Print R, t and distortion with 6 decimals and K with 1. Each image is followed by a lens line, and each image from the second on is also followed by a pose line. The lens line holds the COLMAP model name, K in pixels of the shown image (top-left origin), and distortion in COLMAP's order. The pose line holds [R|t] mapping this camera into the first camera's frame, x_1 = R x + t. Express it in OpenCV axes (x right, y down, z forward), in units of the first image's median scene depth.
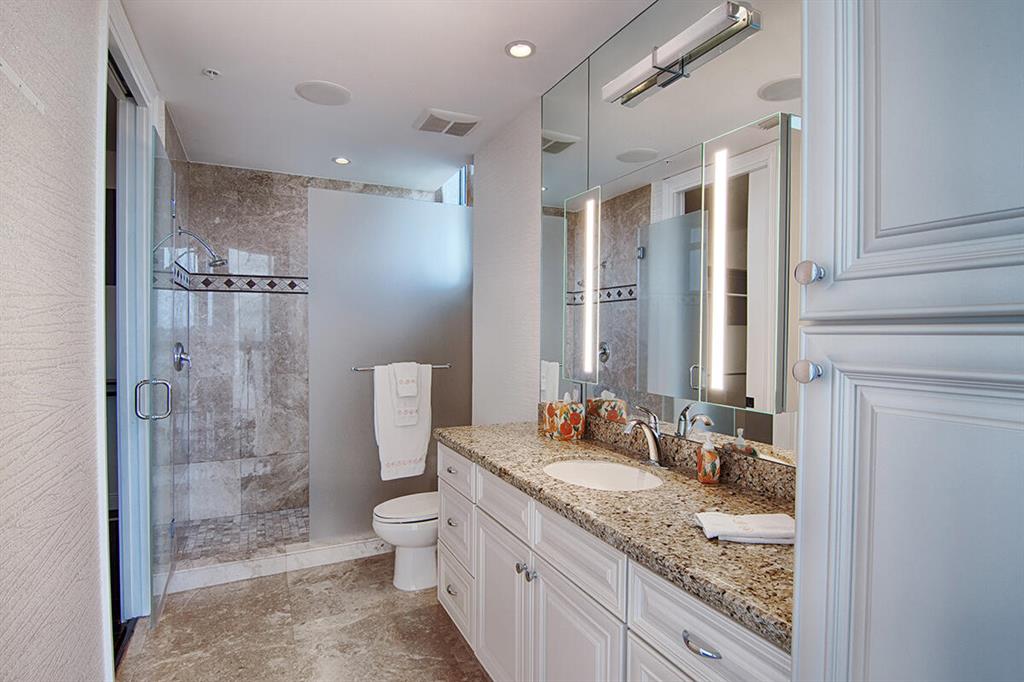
lens RADIAL K [[525.1, 0, 512.0], [0, 525.1, 341.0], [0, 0, 1]] dist [-0.021413, -0.000760]
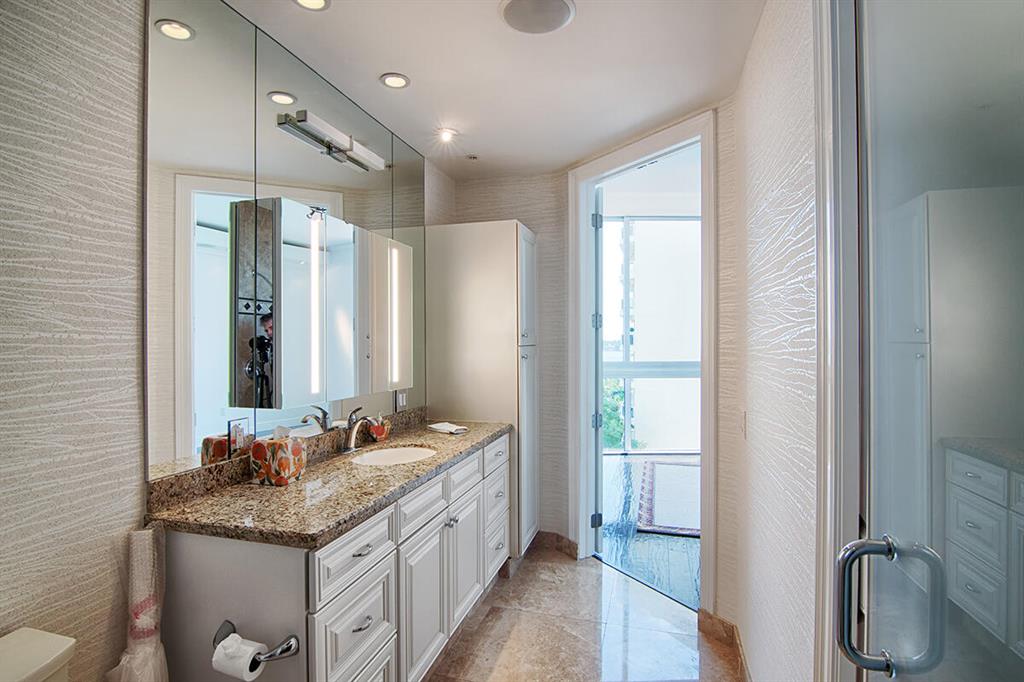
lens RADIAL K [[525.1, 0, 512.0], [0, 525.1, 341.0], [0, 0, 1]] dist [-0.021413, -0.000760]
pose [[-0.752566, -0.005417, 0.658494, -0.739700], [0.007312, 0.999836, 0.016582, -0.047705], [-0.658476, 0.017294, -0.752403, 1.425416]]
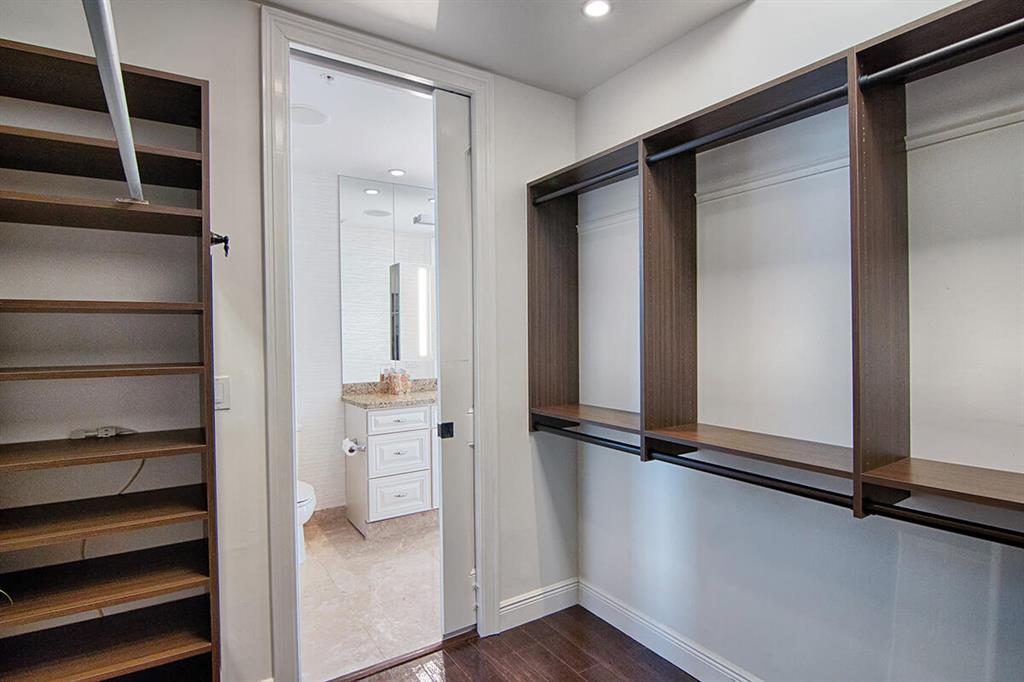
lens RADIAL K [[525.1, 0, 512.0], [0, 525.1, 341.0], [0, 0, 1]] dist [-0.021413, -0.000760]
pose [[-0.134032, -0.010043, 0.990926, -1.779474], [0.026054, 0.999567, 0.013654, -0.009639], [-0.990634, 0.027647, -0.133712, 0.891779]]
